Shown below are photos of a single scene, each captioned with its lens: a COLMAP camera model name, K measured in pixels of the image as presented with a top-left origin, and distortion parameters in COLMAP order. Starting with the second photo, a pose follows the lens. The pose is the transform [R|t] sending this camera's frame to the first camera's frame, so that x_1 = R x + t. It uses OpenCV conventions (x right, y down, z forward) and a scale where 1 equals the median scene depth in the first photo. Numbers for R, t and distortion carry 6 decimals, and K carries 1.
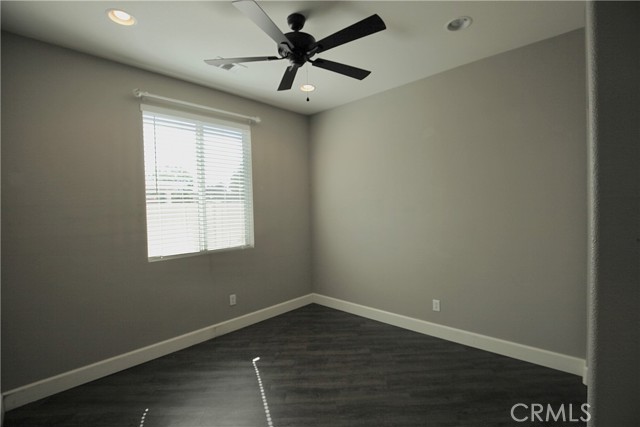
lens RADIAL K [[290.8, 0, 320.0], [0, 290.8, 213.5], [0, 0, 1]] dist [-0.028766, 0.000215]
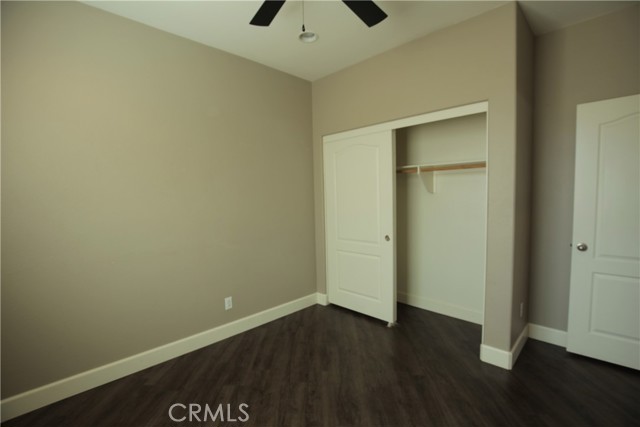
lens RADIAL K [[290.8, 0, 320.0], [0, 290.8, 213.5], [0, 0, 1]] dist [-0.028766, 0.000215]
pose [[0.036409, -0.037232, 0.998643, -0.596853], [0.041712, 0.998491, 0.035706, 0.011672], [-0.998466, 0.040356, 0.037907, 0.783259]]
